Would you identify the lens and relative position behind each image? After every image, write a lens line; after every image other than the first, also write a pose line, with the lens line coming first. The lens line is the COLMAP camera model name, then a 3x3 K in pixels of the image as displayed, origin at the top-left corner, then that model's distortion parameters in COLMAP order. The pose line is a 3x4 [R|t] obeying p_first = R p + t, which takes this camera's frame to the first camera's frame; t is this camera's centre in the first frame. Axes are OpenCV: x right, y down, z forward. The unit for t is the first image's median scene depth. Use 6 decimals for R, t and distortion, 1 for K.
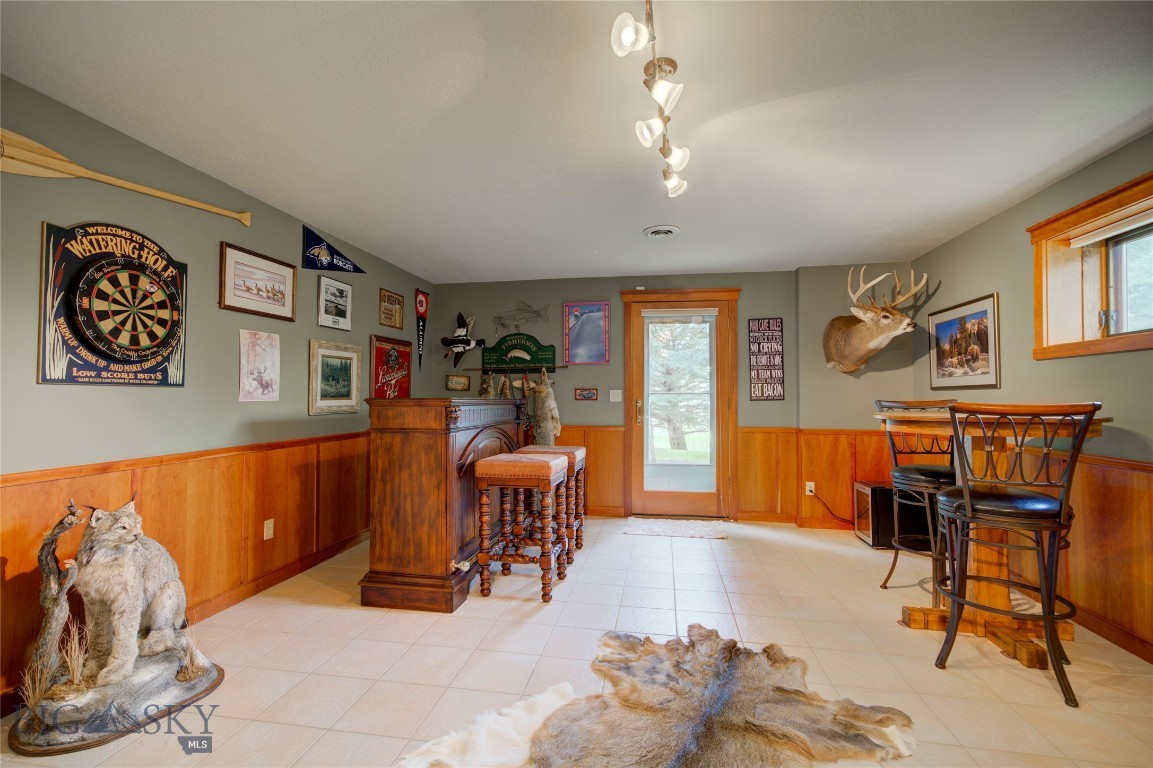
lens RADIAL K [[512.2, 0, 571.2], [0, 512.2, 386.4], [0, 0, 1]] dist [-0.001274, 0.004301]
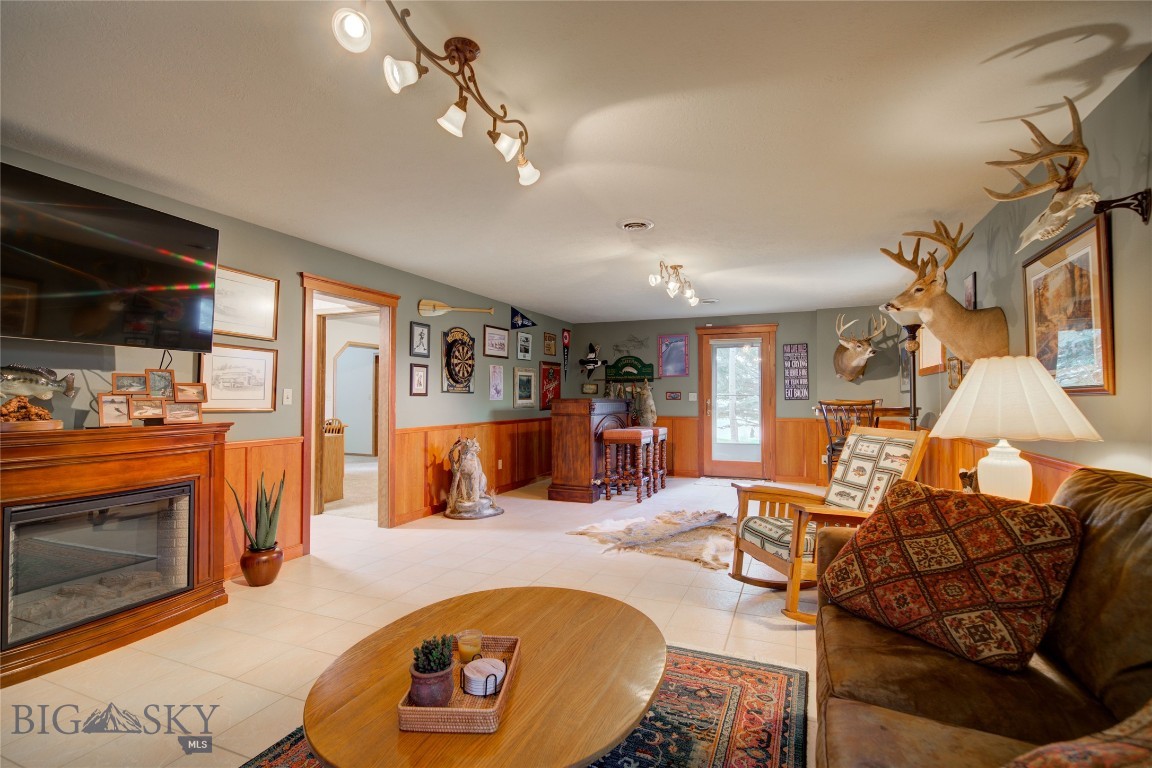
lens RADIAL K [[541.7, 0, 577.7], [0, 541.7, 388.4], [0, 0, 1]] dist [0.002894, 0.000473]
pose [[0.975915, -0.005689, -0.218076, 0.139064], [0.005971, 0.999982, 0.000632, -0.014060], [0.218068, -0.001919, 0.975932, -0.846005]]
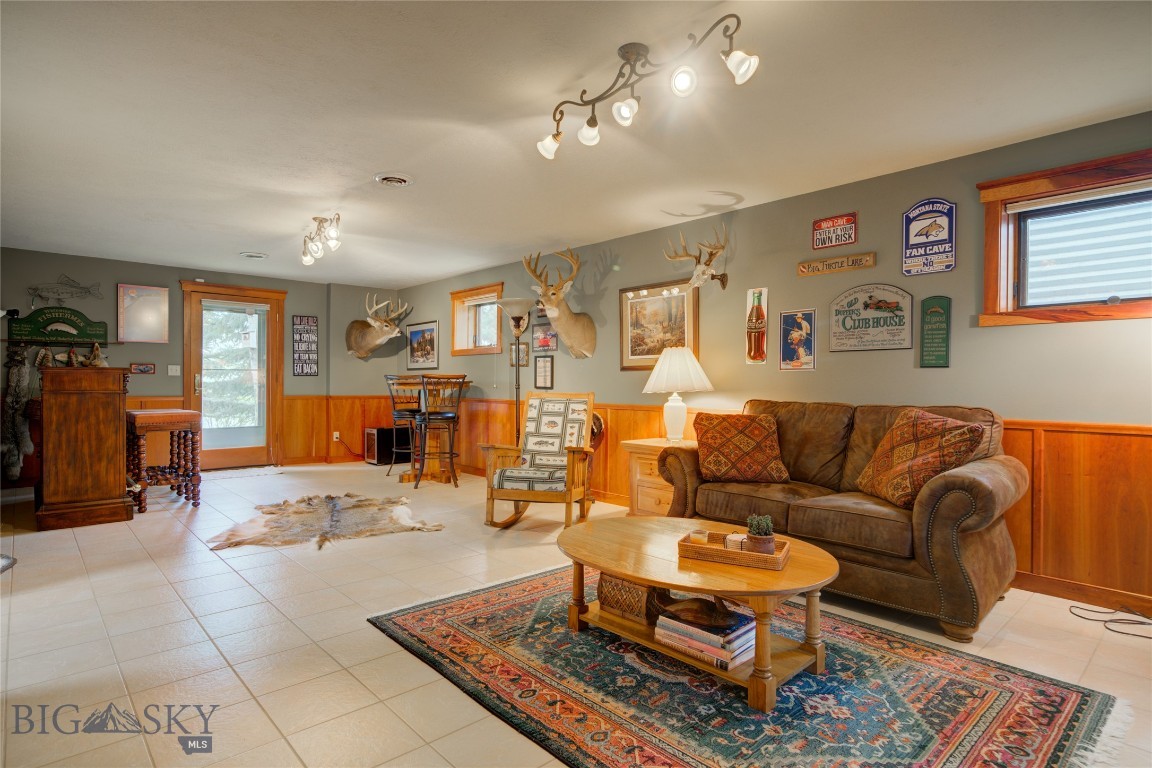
lens RADIAL K [[612.6, 0, 578.0], [0, 612.6, 384.8], [0, 0, 1]] dist [-0.005730, -0.002530]
pose [[0.607603, -0.000038, 0.794241, -0.619678], [-0.019388, 0.999701, 0.014881, 0.015538], [-0.794004, -0.024440, 0.607421, -0.749014]]
